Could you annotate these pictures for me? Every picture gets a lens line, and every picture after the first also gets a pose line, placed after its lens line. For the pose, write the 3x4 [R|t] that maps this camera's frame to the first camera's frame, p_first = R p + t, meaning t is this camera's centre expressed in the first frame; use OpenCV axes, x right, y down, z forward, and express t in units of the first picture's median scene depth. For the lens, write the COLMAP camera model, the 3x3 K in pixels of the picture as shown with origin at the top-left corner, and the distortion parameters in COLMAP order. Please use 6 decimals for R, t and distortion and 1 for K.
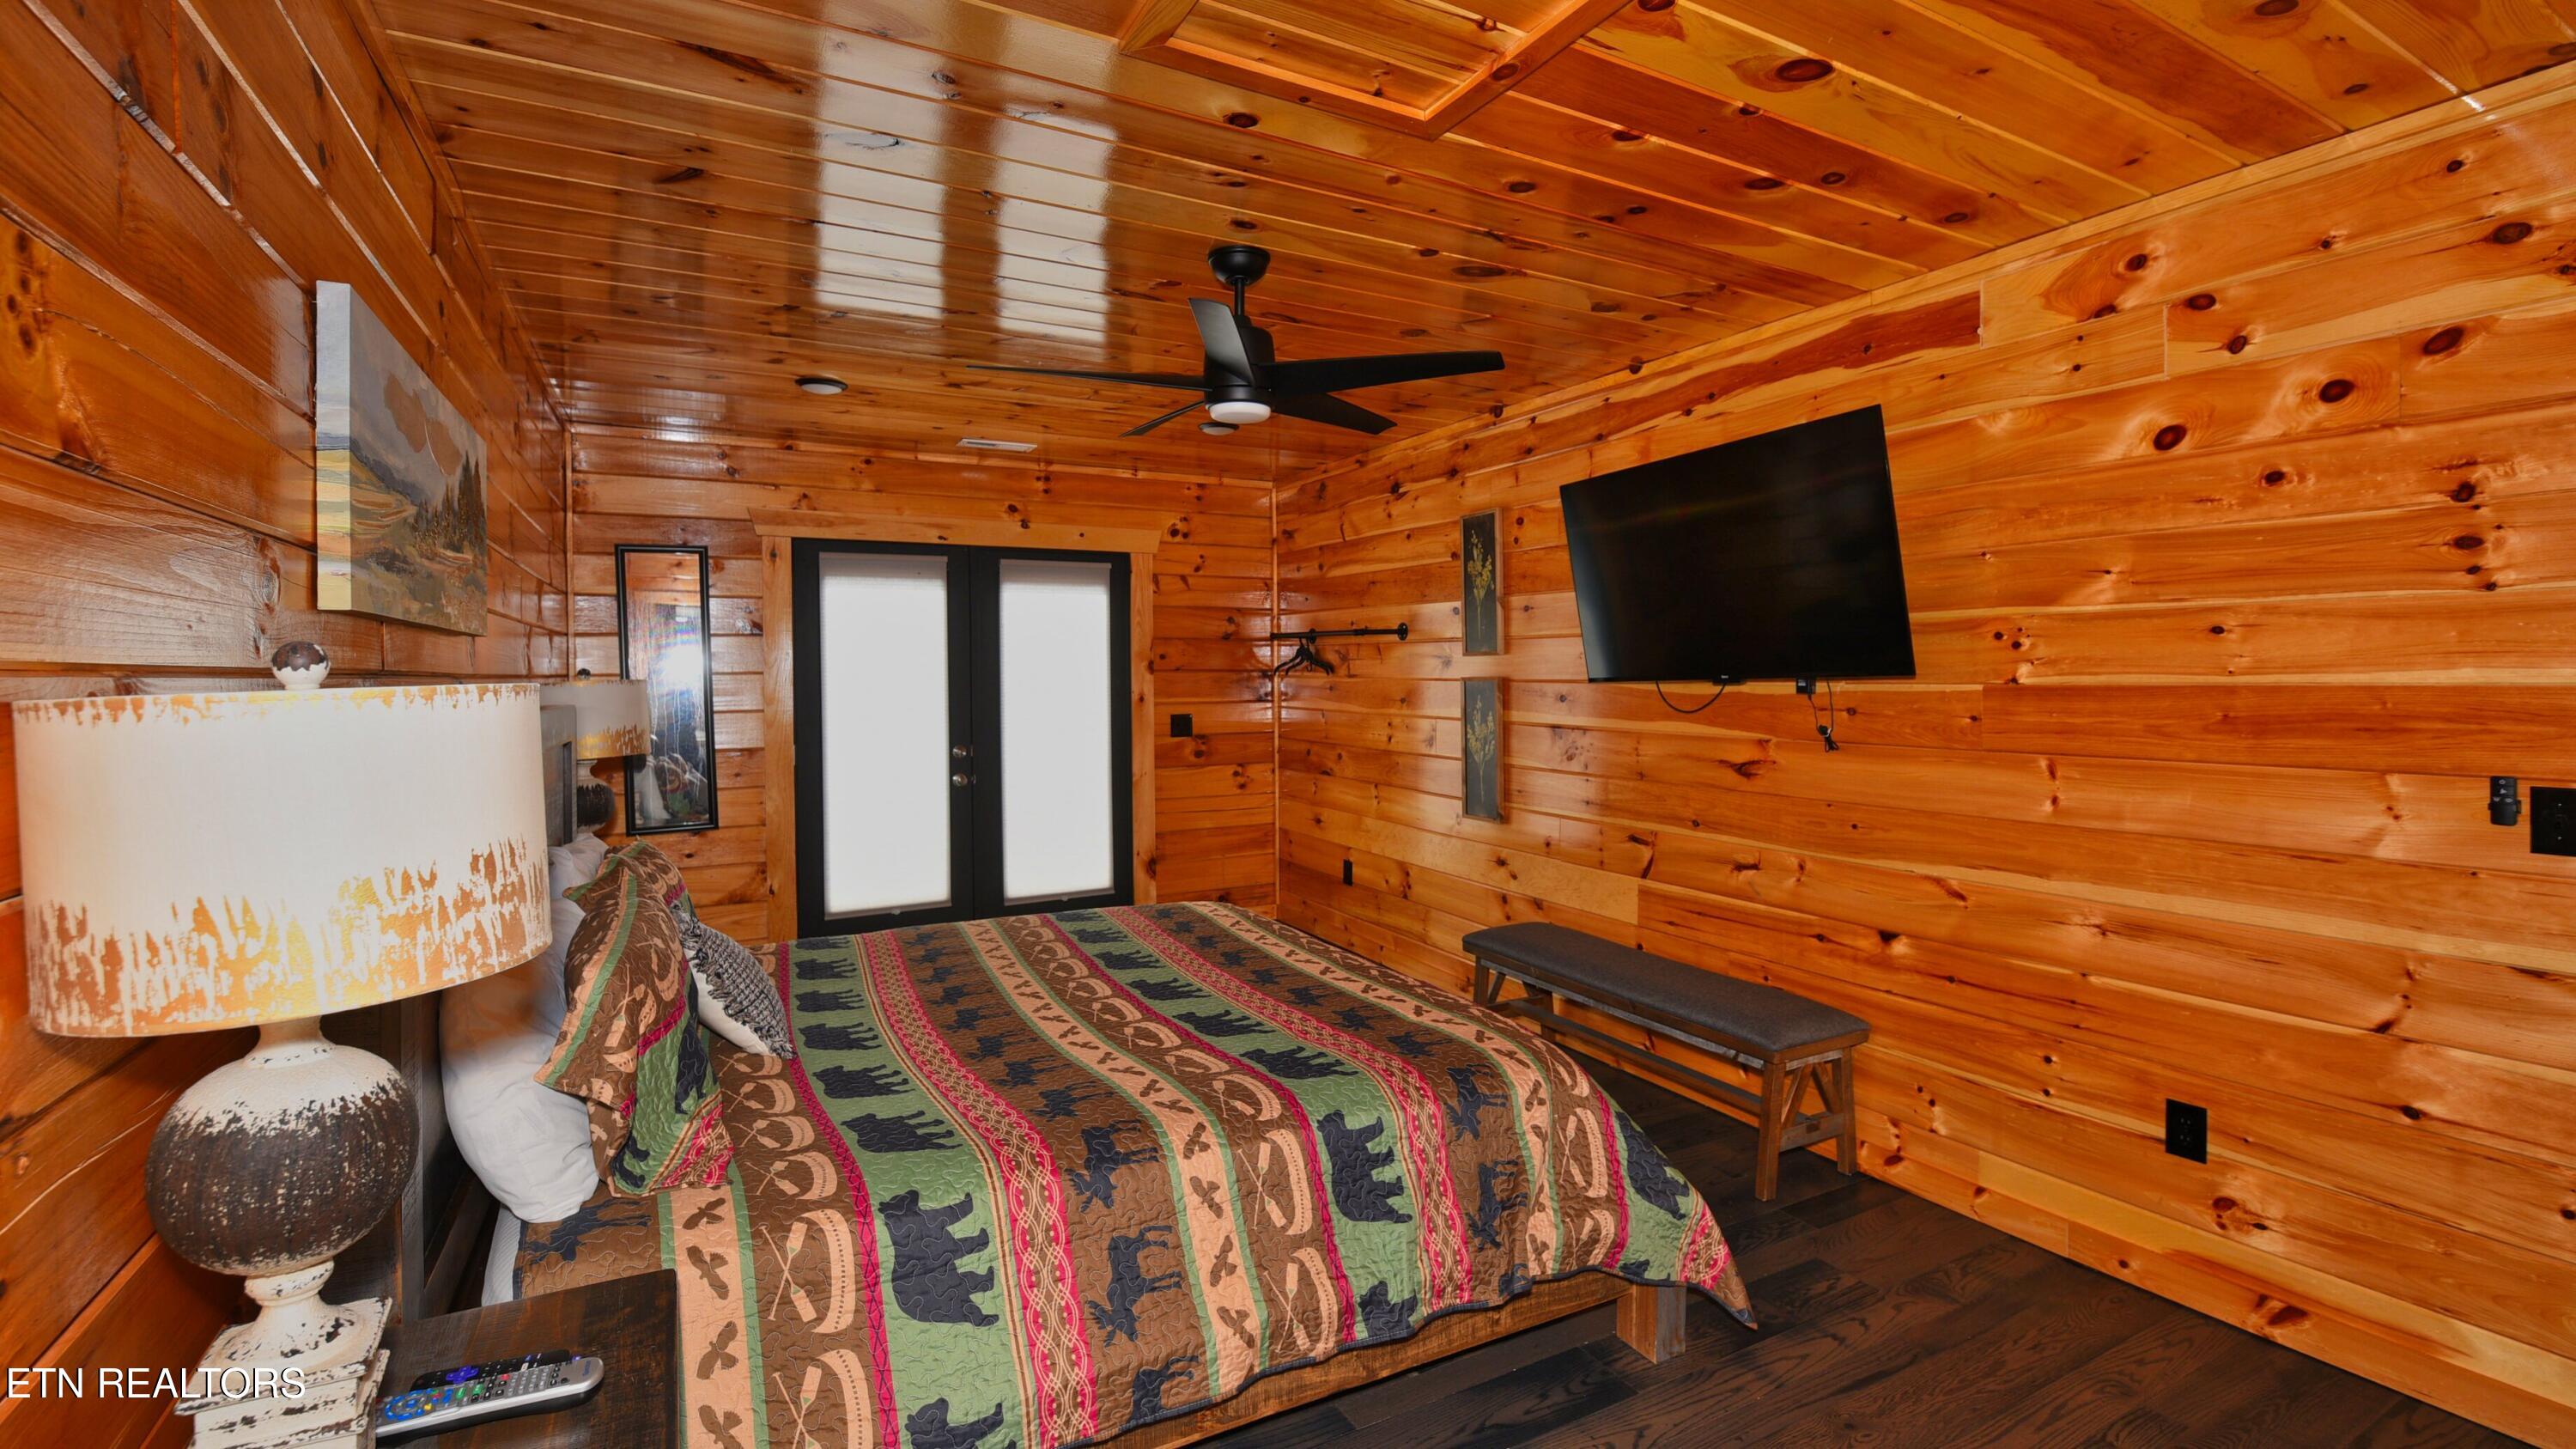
lens RADIAL K [[1115.2, 0, 1284.6], [0, 1115.2, 699.9], [0, 0, 1]] dist [-0.007826, -0.001331]
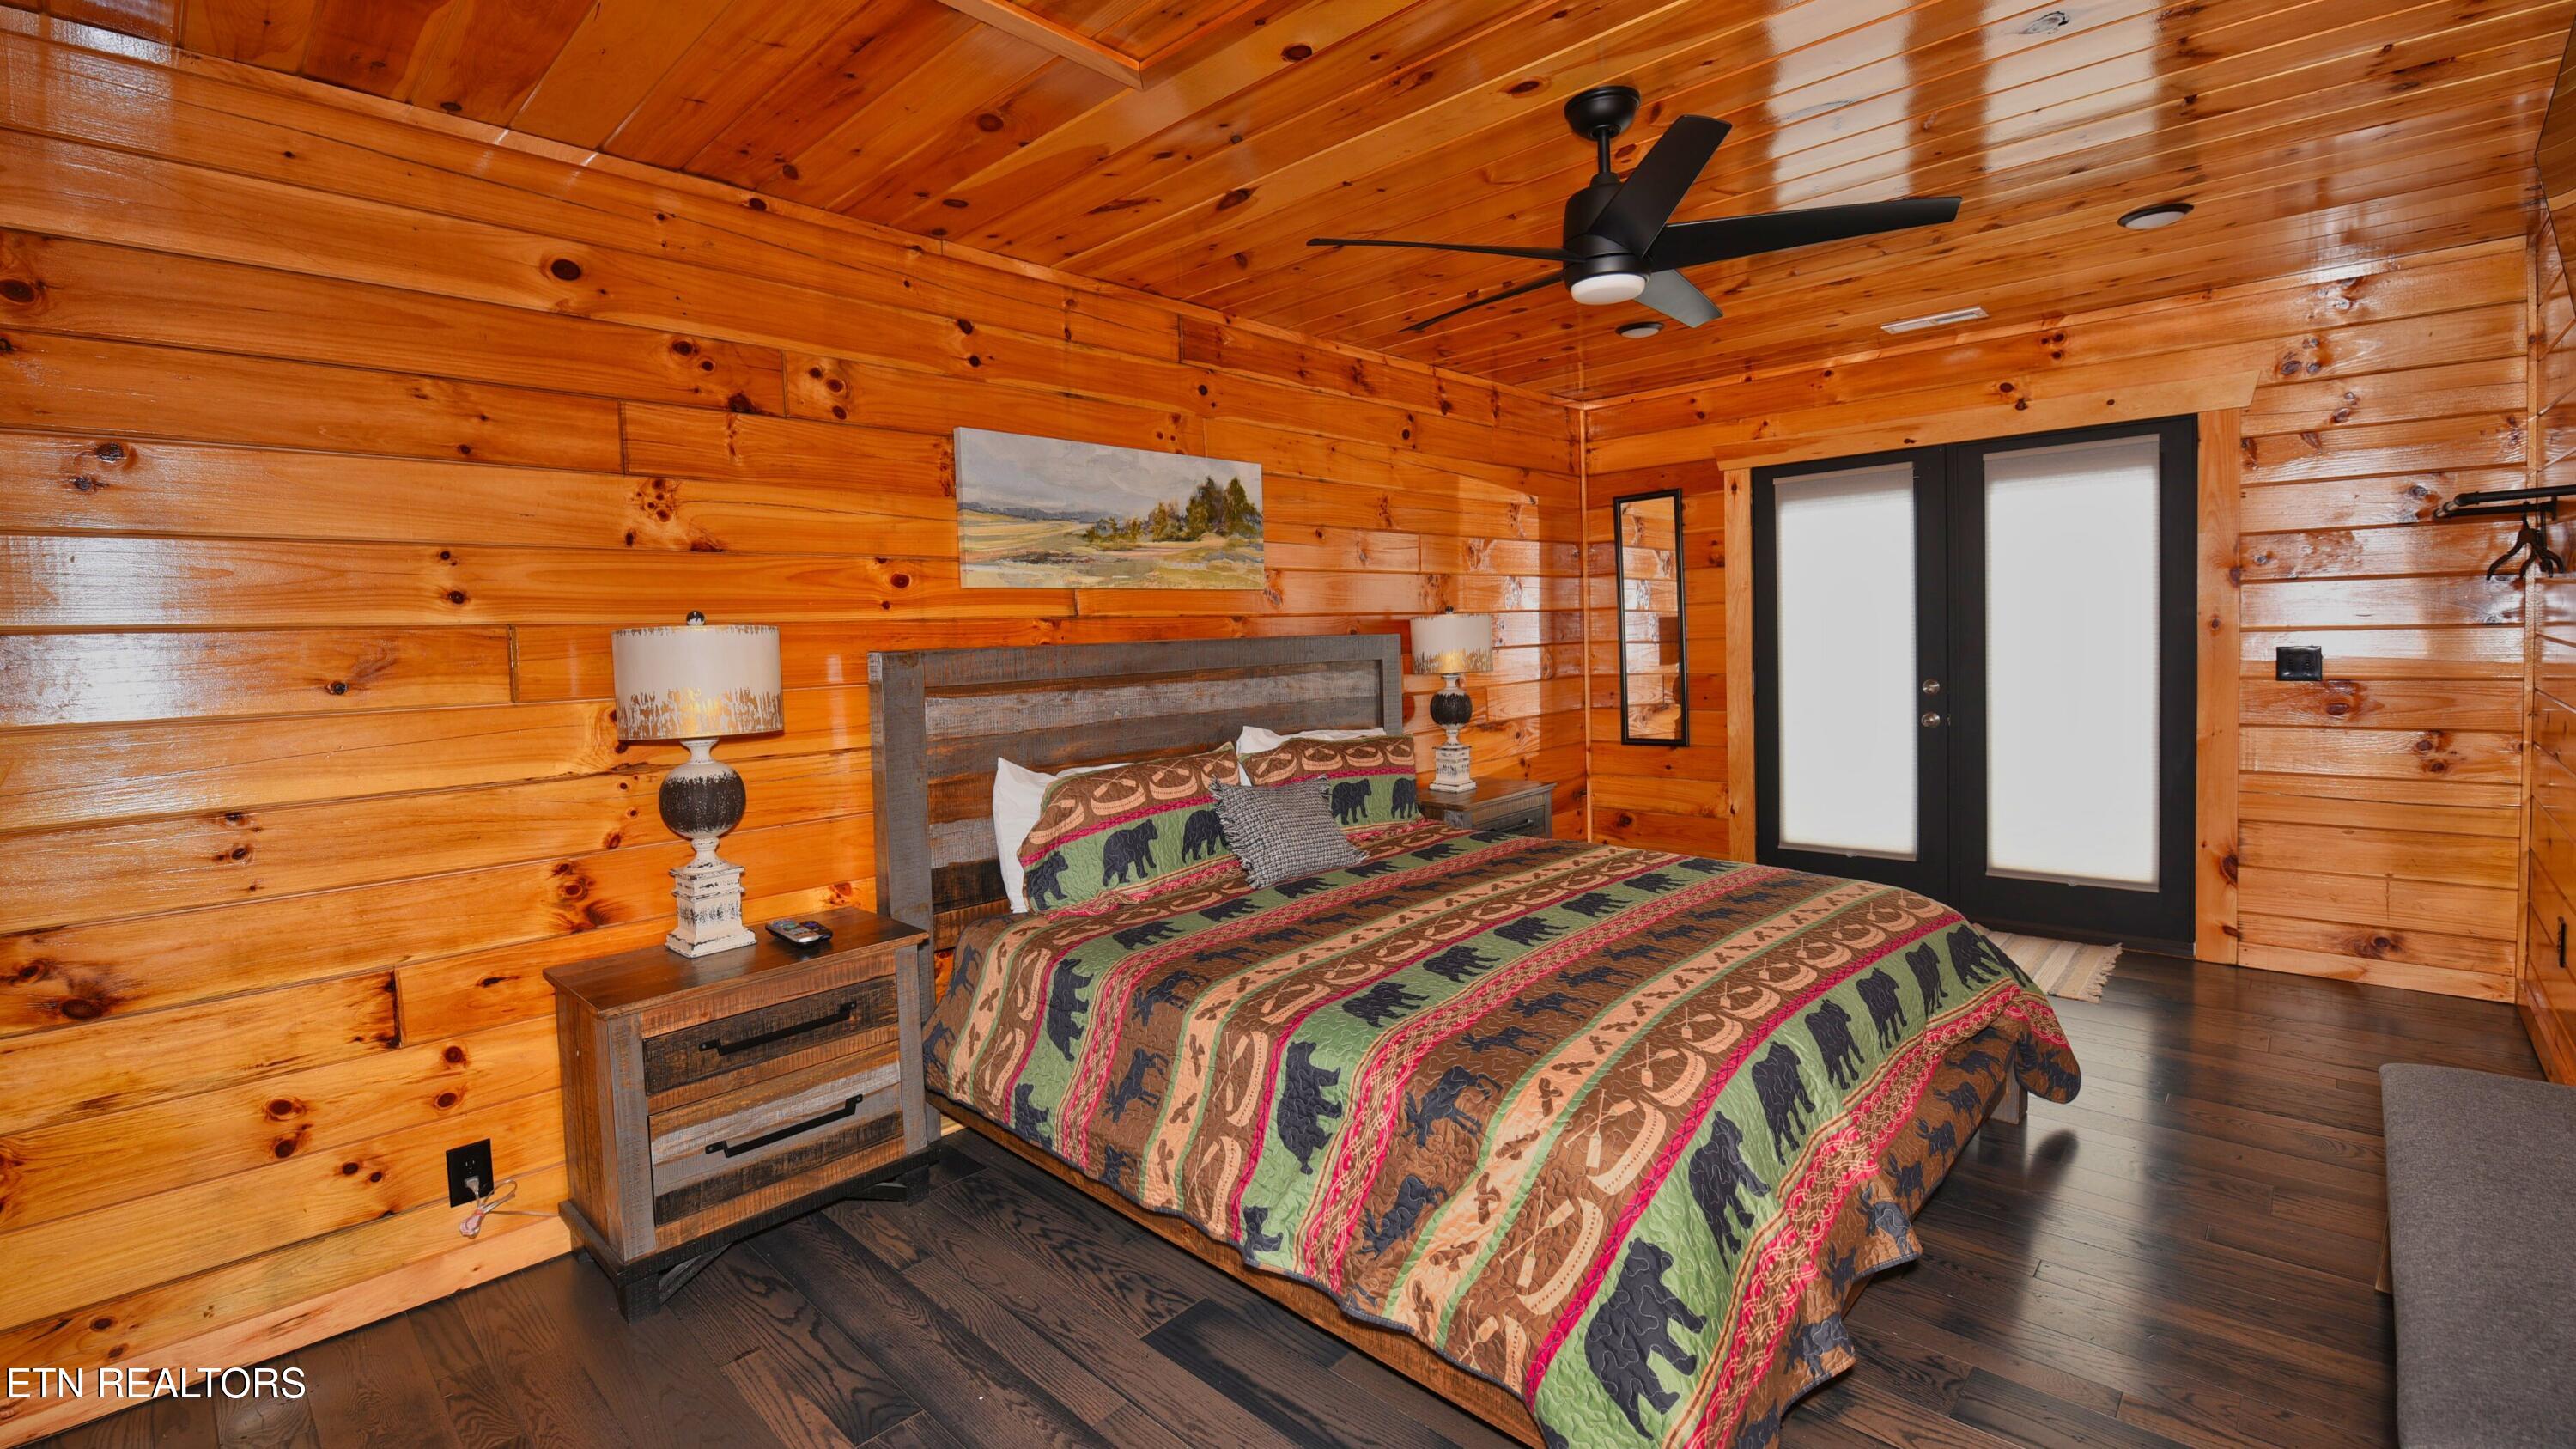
lens RADIAL K [[1115.2, 0, 1289.3], [0, 1115.2, 695.0], [0, 0, 1]] dist [-0.007826, -0.001331]
pose [[0.311933, 0.050438, -0.948764, 0.707618], [0.004889, 0.998491, 0.054689, 0.004784], [0.950092, -0.021698, 0.311216, 0.498758]]
